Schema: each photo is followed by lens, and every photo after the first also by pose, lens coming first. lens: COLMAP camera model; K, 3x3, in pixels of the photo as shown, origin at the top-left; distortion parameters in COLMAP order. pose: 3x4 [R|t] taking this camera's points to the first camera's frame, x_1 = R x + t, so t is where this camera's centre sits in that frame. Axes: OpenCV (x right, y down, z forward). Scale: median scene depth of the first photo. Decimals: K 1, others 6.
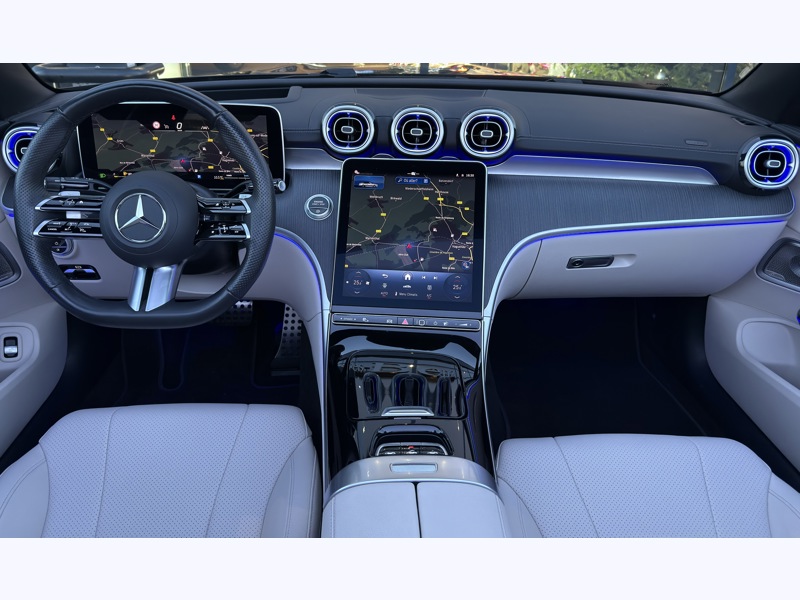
lens RADIAL K [[612.5, 0, 400.0], [0, 612.5, 300.0], [0, 0, 1]] dist [-0.044229, -0.001909]
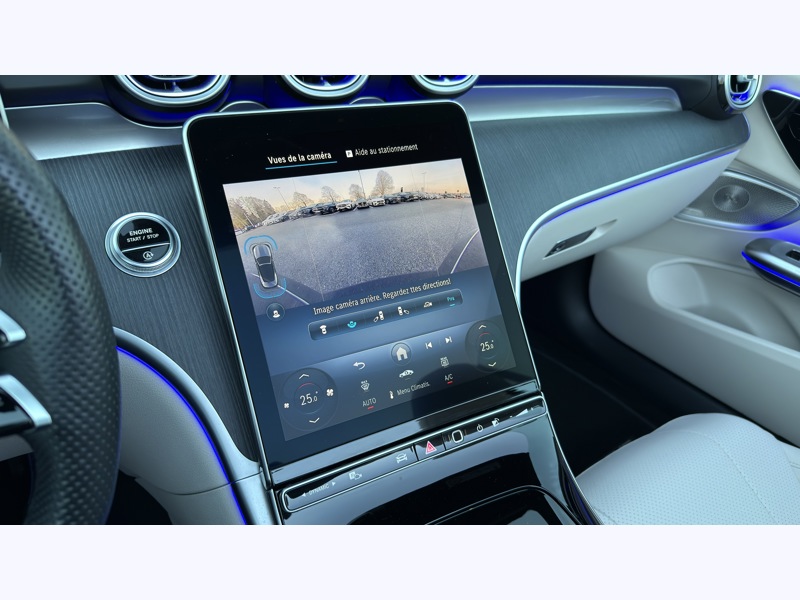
lens RADIAL K [[612.5, 0, 400.0], [0, 612.5, 300.0], [0, 0, 1]] dist [-0.044229, -0.001909]
pose [[0.800650, -0.250787, 0.544118, -0.235434], [0.199668, 0.967951, 0.152330, -0.149210], [-0.564882, -0.013320, 0.825064, 0.588919]]
